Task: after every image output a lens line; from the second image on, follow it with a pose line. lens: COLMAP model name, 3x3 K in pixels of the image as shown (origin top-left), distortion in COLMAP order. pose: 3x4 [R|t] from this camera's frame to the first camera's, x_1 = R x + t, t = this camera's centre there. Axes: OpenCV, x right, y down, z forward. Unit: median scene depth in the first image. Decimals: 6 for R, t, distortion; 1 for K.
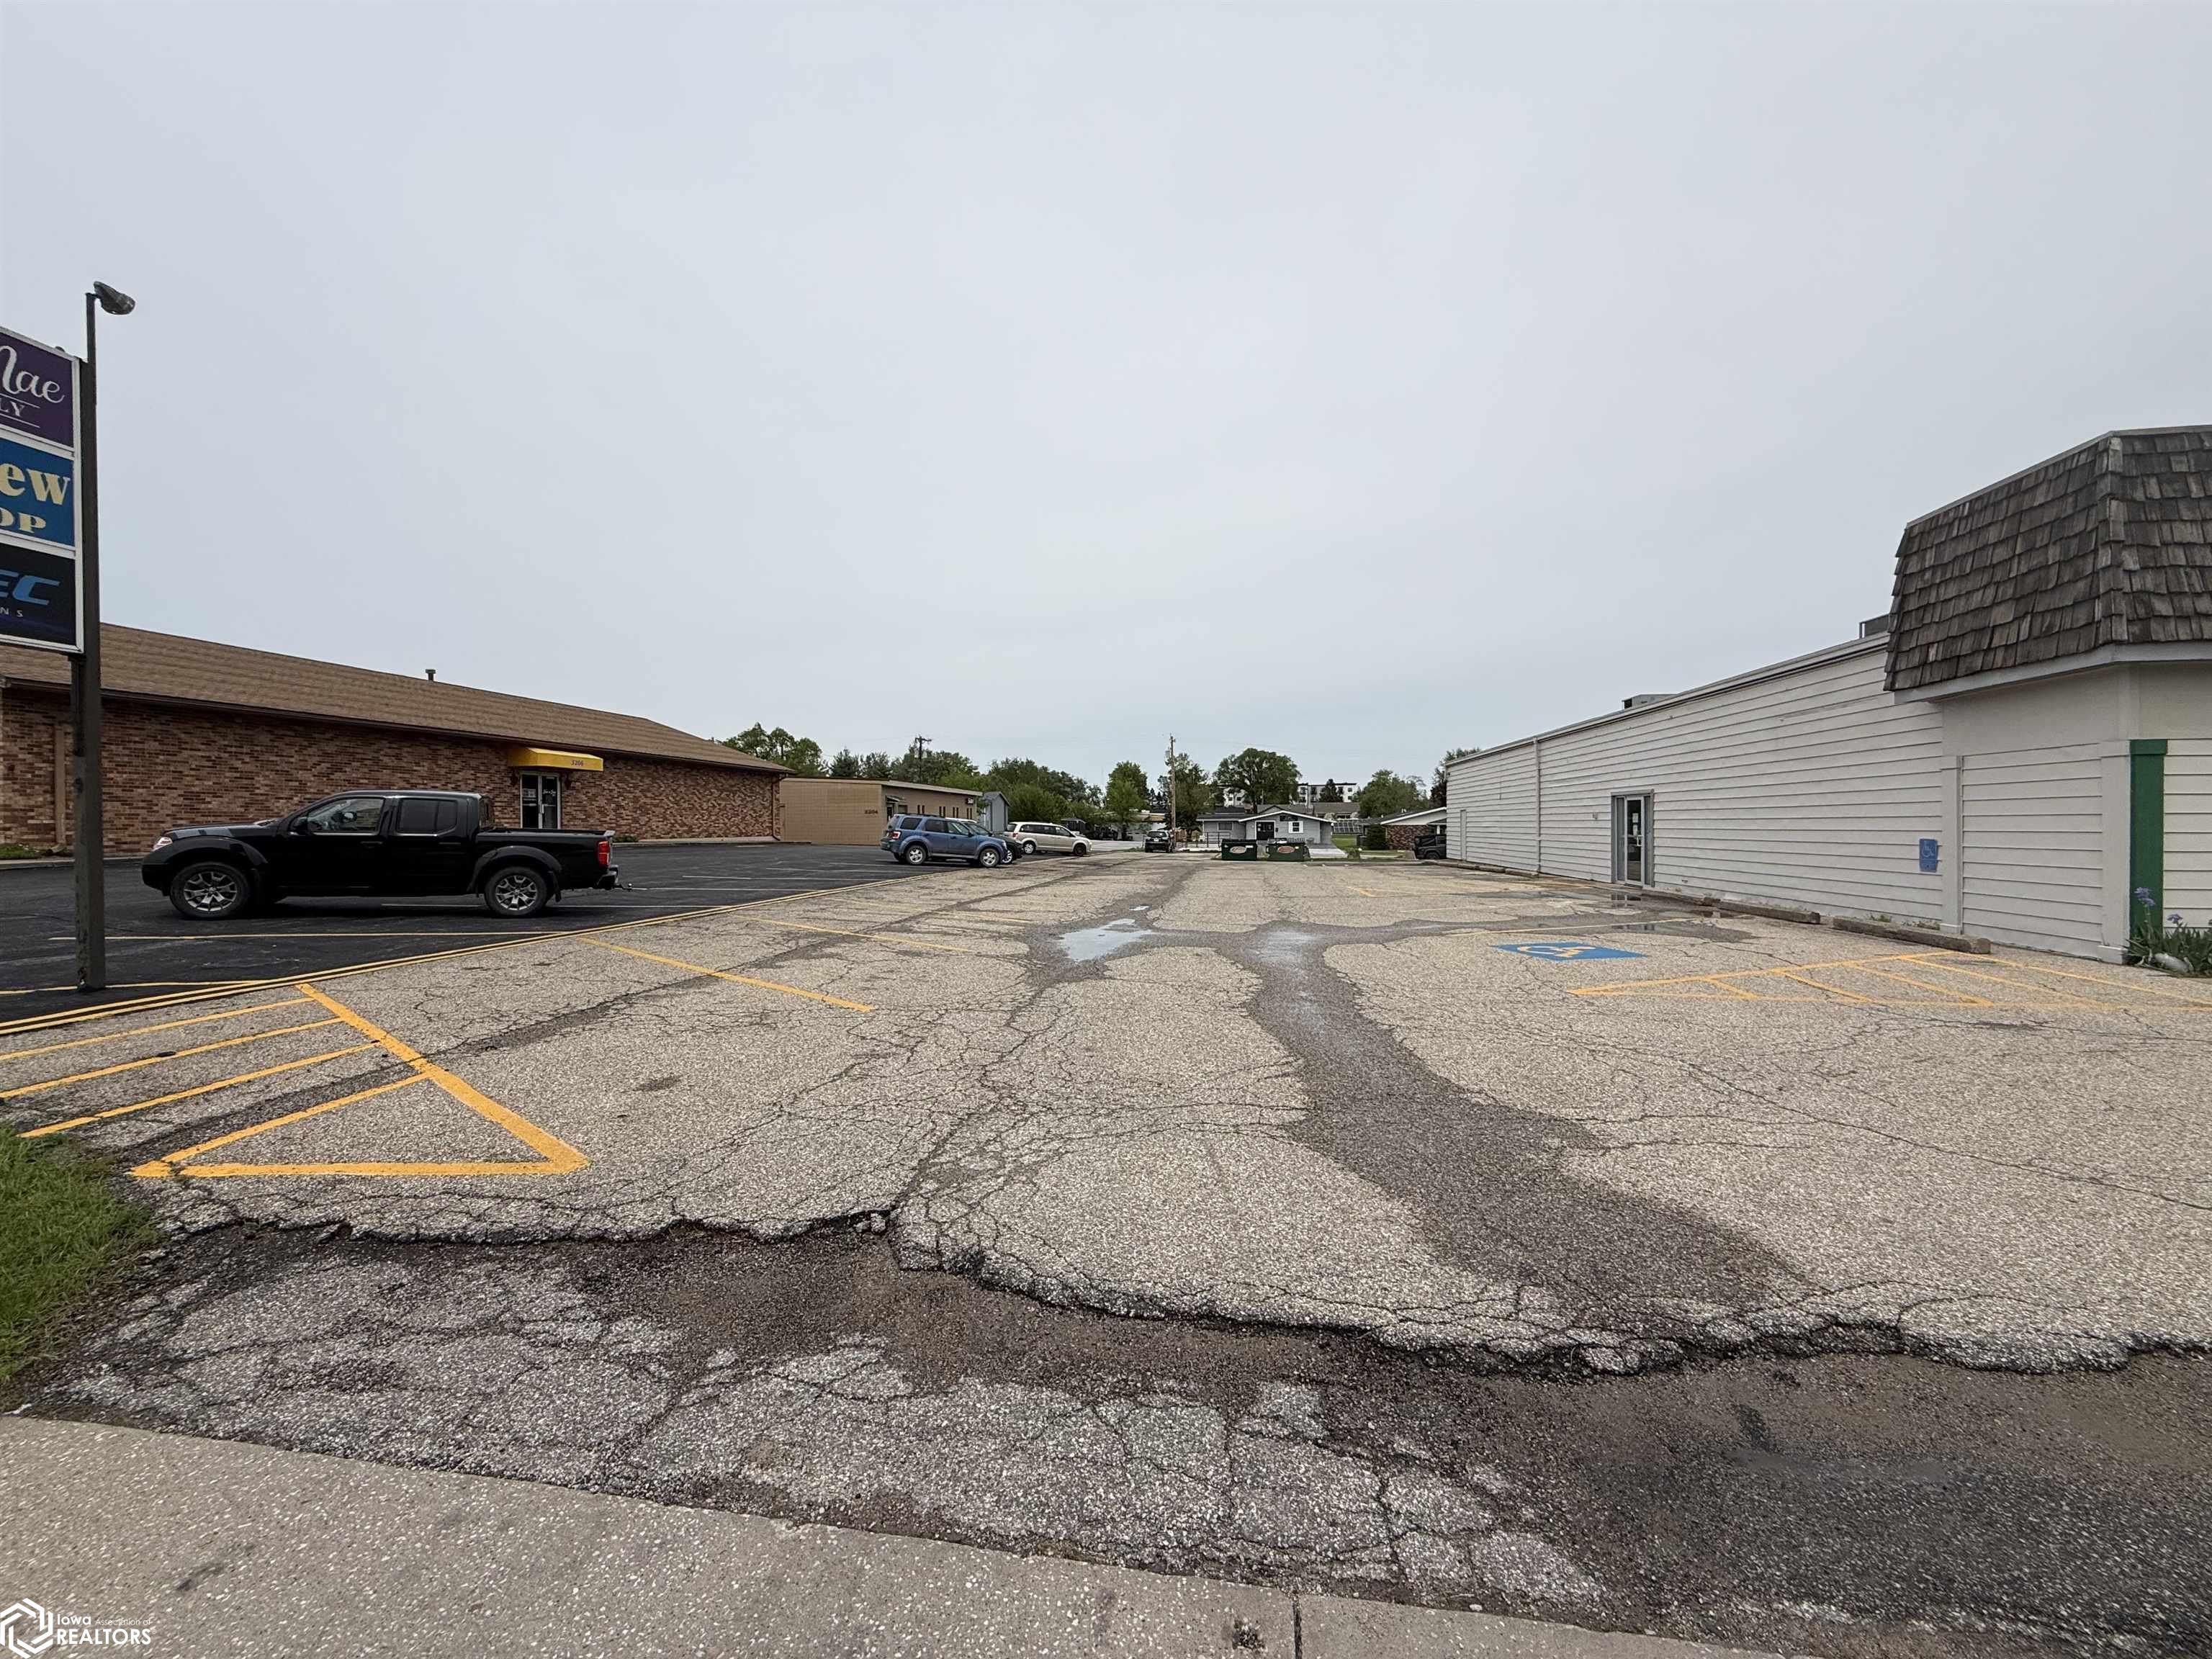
lens RADIAL K [[880.9, 0, 1104.4], [0, 880.9, 830.7], [0, 0, 1]] dist [-0.000632, 0.000483]
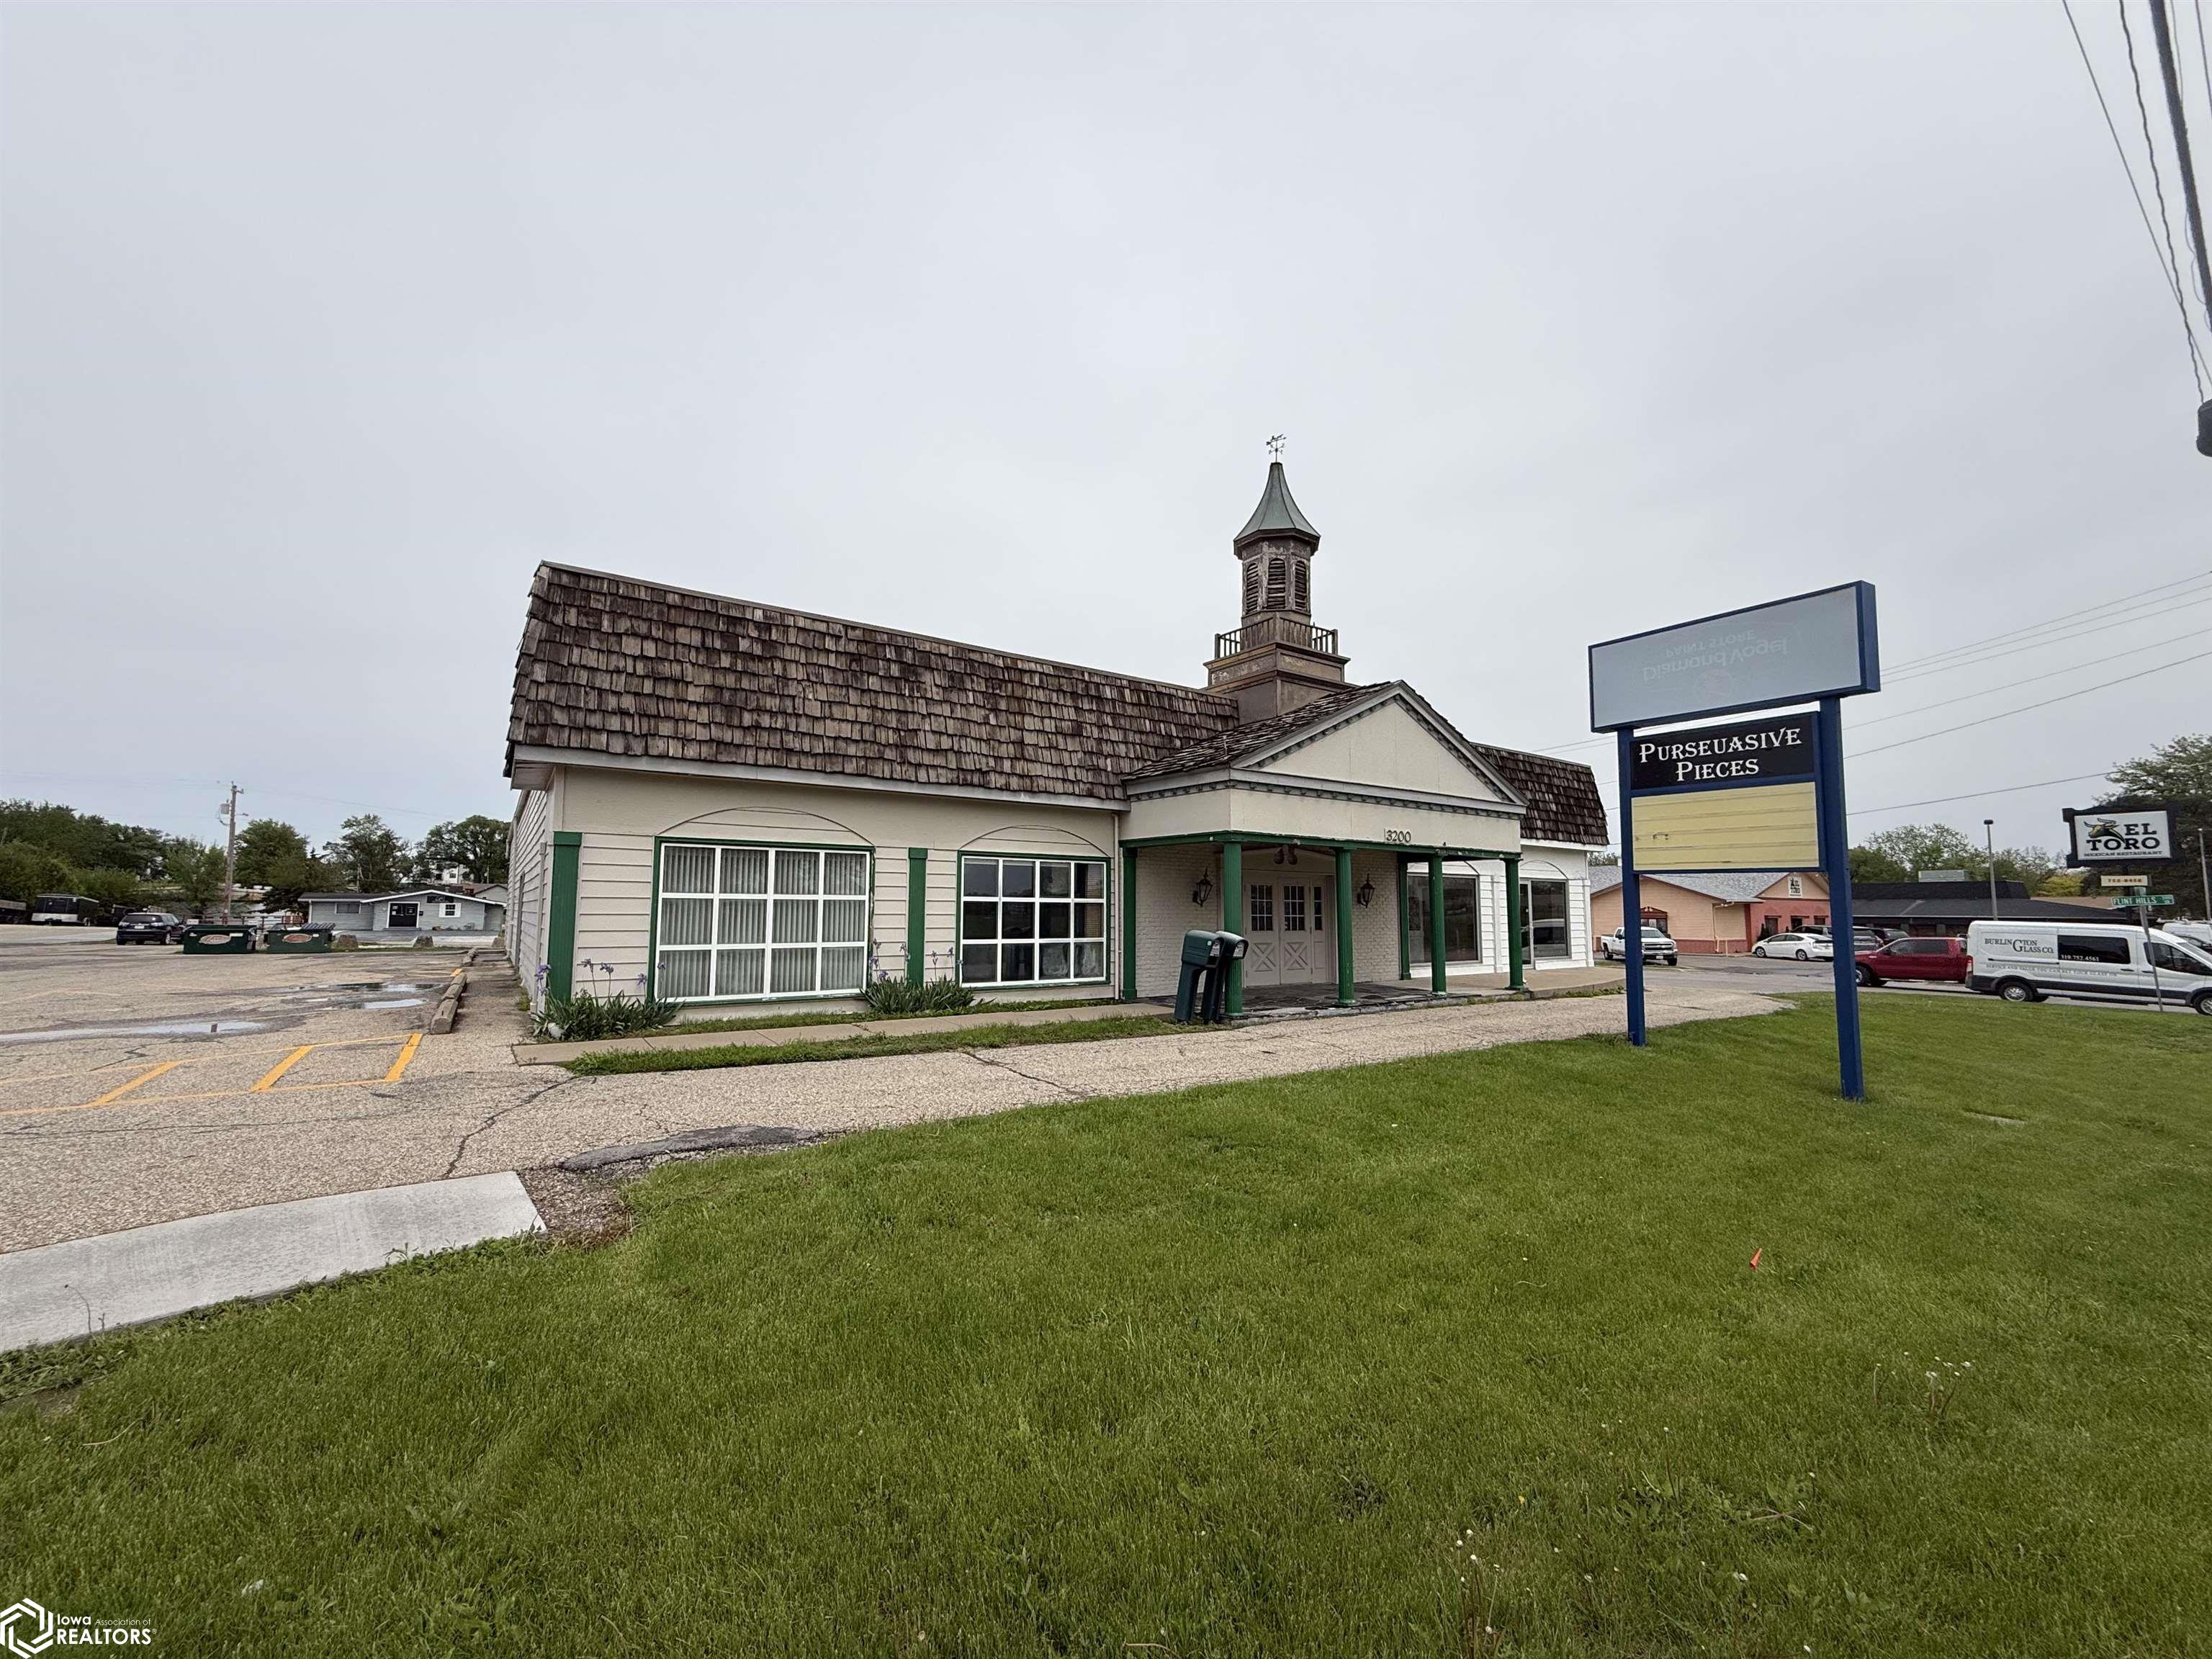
lens RADIAL K [[880.9, 0, 1104.4], [0, 880.9, 830.7], [0, 0, 1]] dist [-0.000632, 0.000483]
pose [[0.728504, 0.069144, 0.681544, 0.746696], [-0.003209, 0.995227, -0.097538, 0.003091], [-0.685035, 0.068870, 0.725248, -0.246617]]
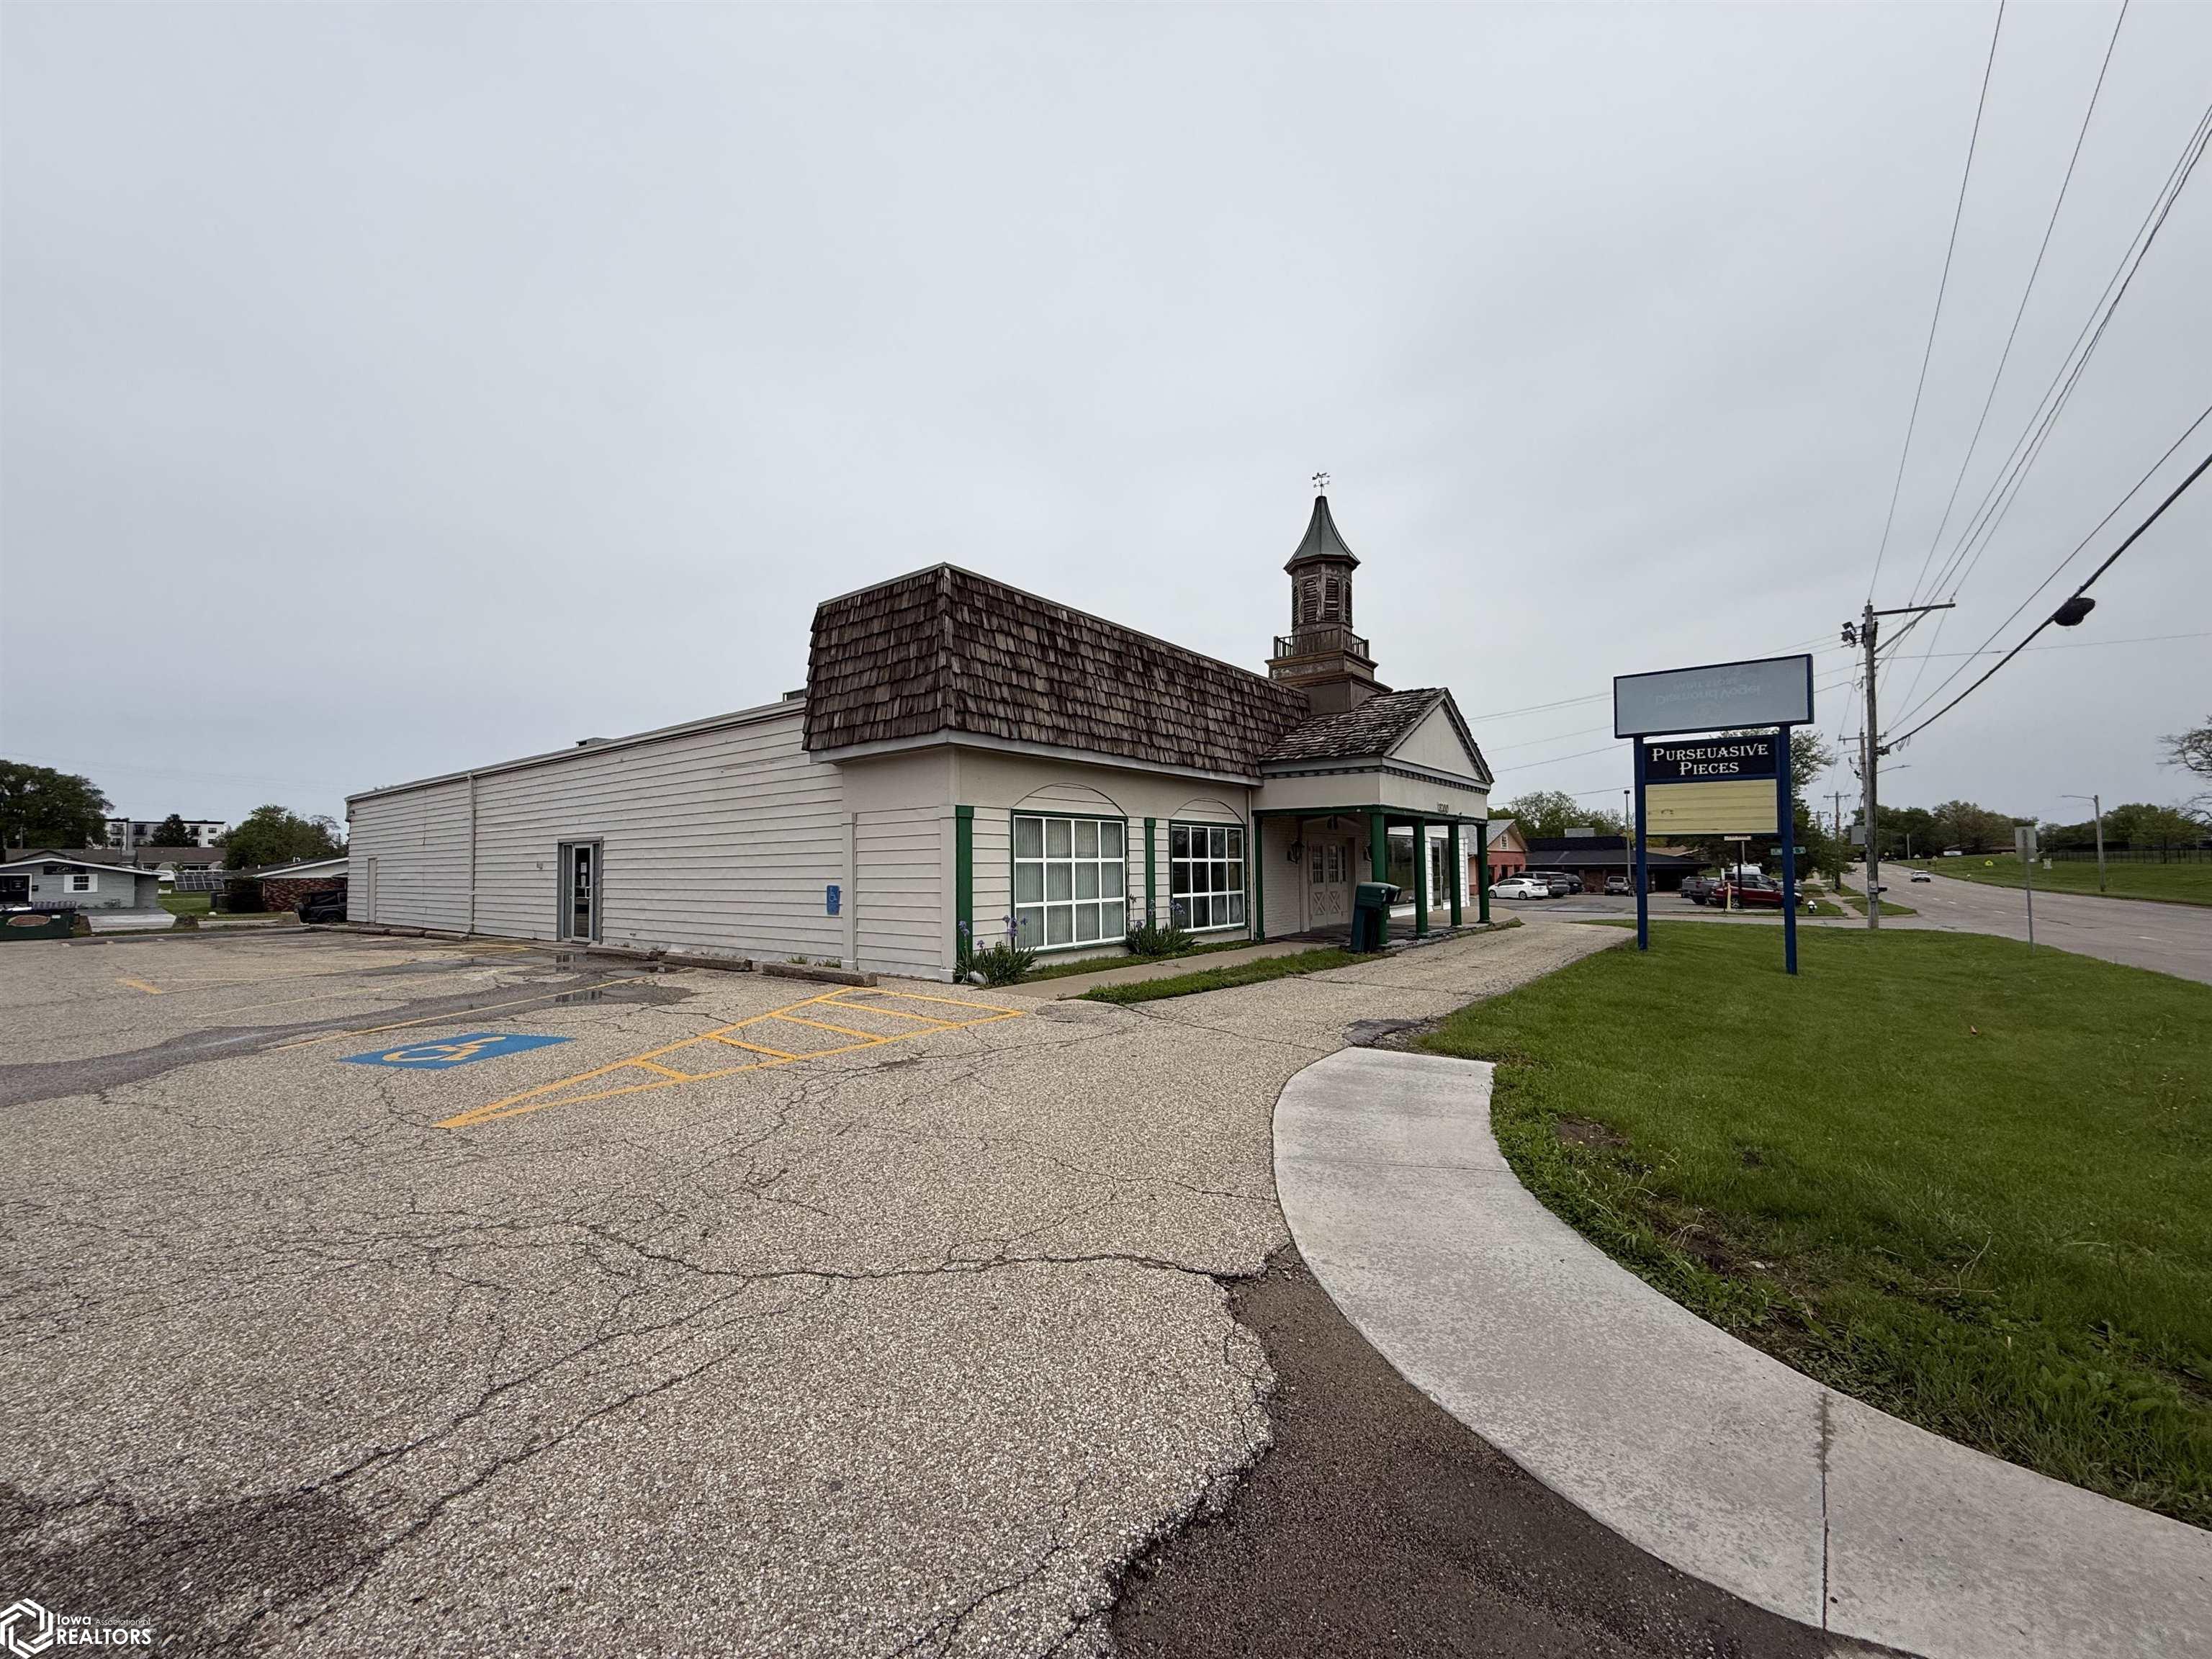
lens RADIAL K [[880.9, 0, 1104.4], [0, 880.9, 830.7], [0, 0, 1]] dist [-0.000632, 0.000483]
pose [[0.487532, 0.034731, 0.872414, 0.128131], [0.015192, 0.998720, -0.048249, -0.001091], [-0.872973, 0.036777, 0.486380, 0.156878]]
